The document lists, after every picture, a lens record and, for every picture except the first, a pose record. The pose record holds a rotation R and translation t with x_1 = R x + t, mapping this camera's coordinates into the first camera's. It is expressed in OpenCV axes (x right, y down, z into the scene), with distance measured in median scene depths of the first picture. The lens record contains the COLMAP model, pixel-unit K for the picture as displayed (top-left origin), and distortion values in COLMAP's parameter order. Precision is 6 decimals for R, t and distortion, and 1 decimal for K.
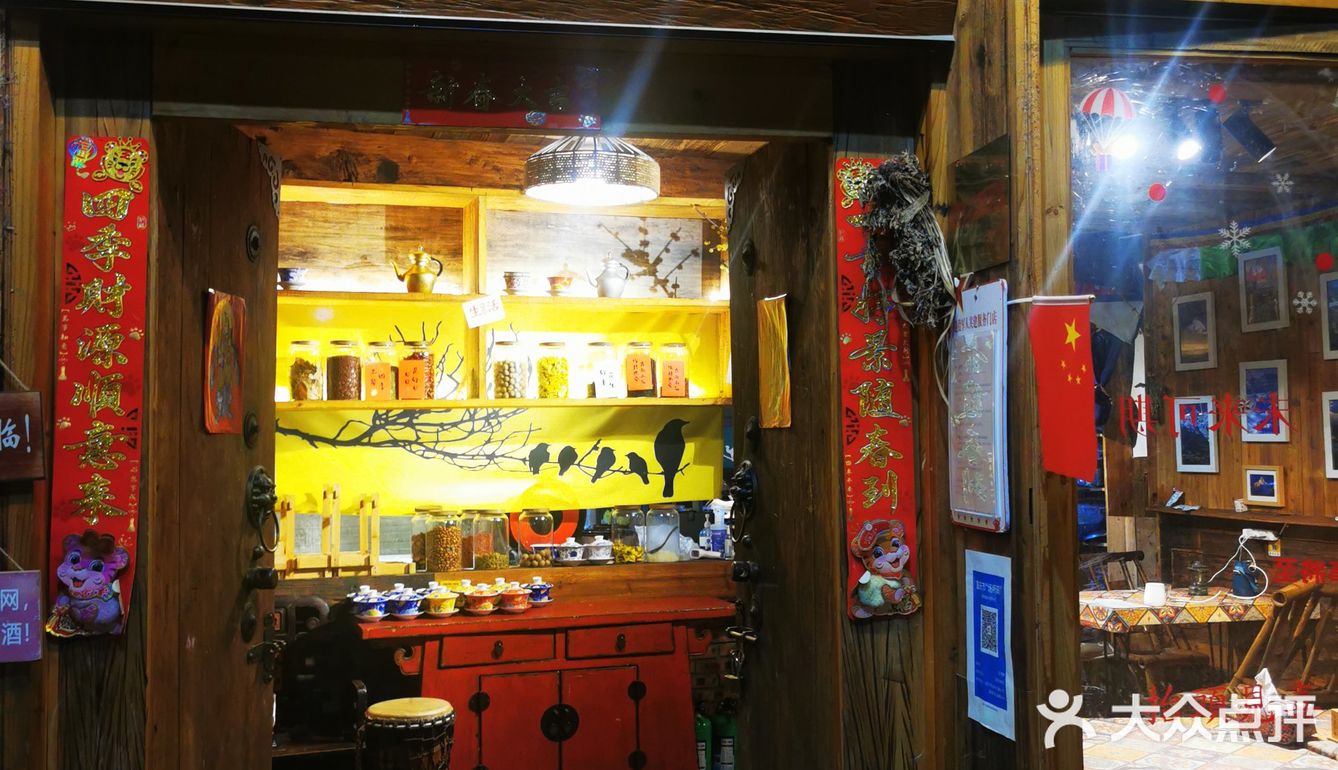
lens RADIAL K [[1384.4, 0, 669.0], [0, 1384.4, 385.0], [0, 0, 1]] dist [0.047469, -0.024329]
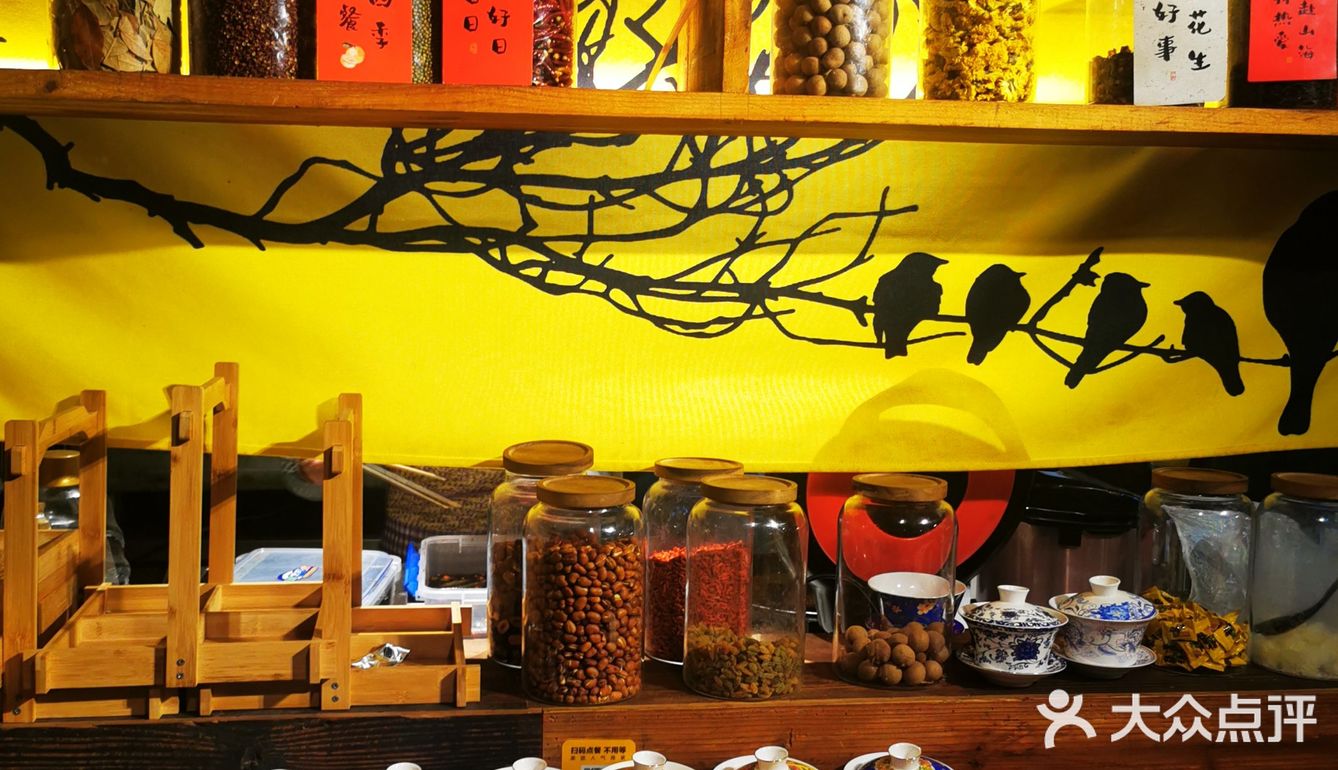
lens RADIAL K [[1054.5, 0, 669.0], [0, 1054.5, 385.0], [0, 0, 1]] dist [0.023548, -0.003475]
pose [[0.979594, 0.066139, -0.189792, -0.101495], [-0.028361, 0.980344, 0.195247, 0.026277], [0.198975, -0.185880, 0.962215, 0.766793]]
